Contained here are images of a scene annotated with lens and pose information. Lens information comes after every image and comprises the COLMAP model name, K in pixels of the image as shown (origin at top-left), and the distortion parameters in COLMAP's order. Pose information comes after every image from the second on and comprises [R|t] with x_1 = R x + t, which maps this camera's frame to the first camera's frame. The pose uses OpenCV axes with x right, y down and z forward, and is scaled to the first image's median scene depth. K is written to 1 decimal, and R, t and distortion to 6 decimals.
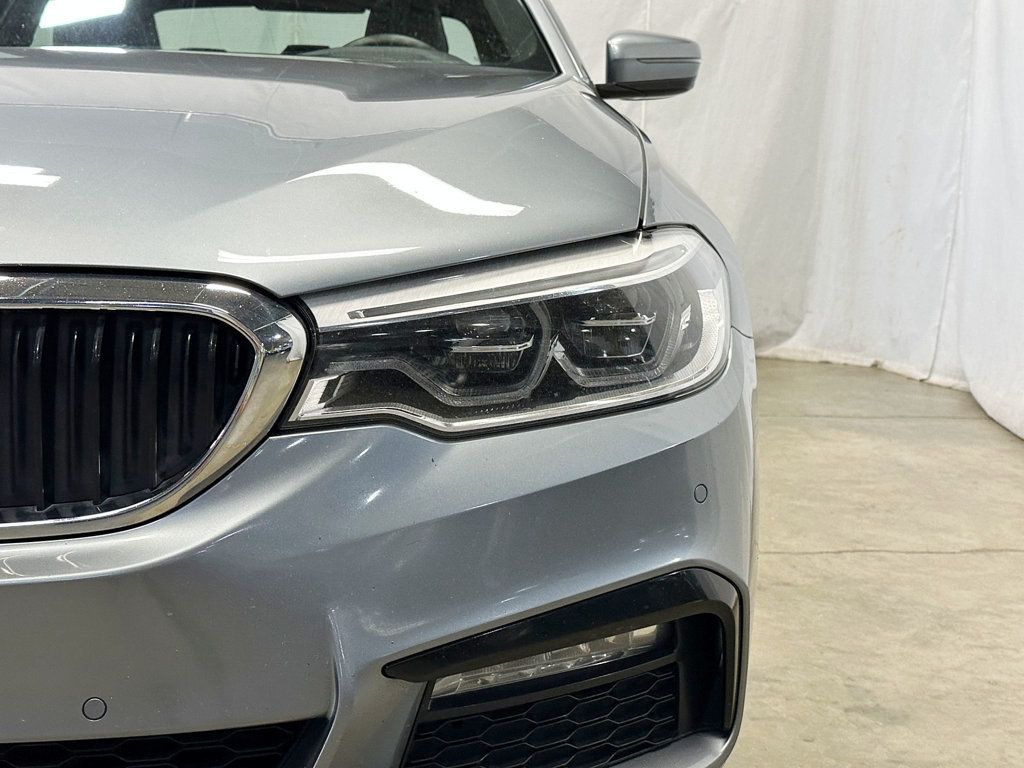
lens RADIAL K [[1321.4, 0, 512.2], [0, 1321.4, 387.5], [0, 0, 1]] dist [0.113836, 0.000000]
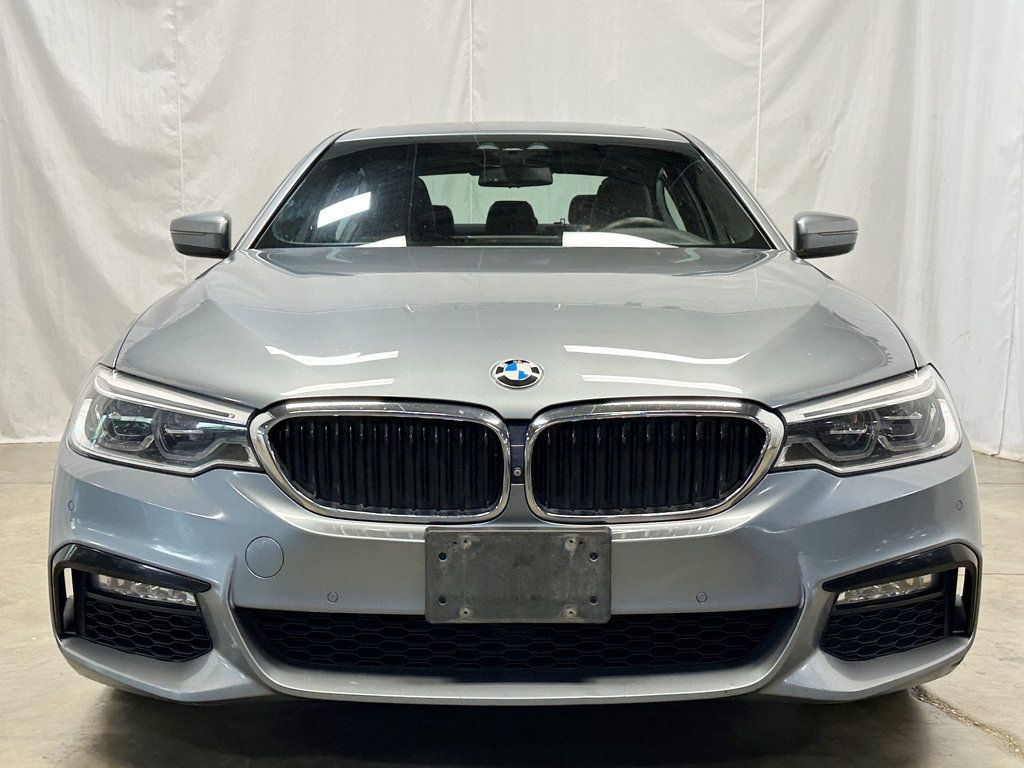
lens RADIAL K [[1321.4, 0, 520.2], [0, 1321.4, 386.5], [0, 0, 1]] dist [0.113836, 0.000000]
pose [[0.999933, -0.007287, -0.008961, -0.451572], [0.006710, 0.998002, -0.062817, 0.022597], [0.009401, 0.062753, 0.997985, -0.919611]]
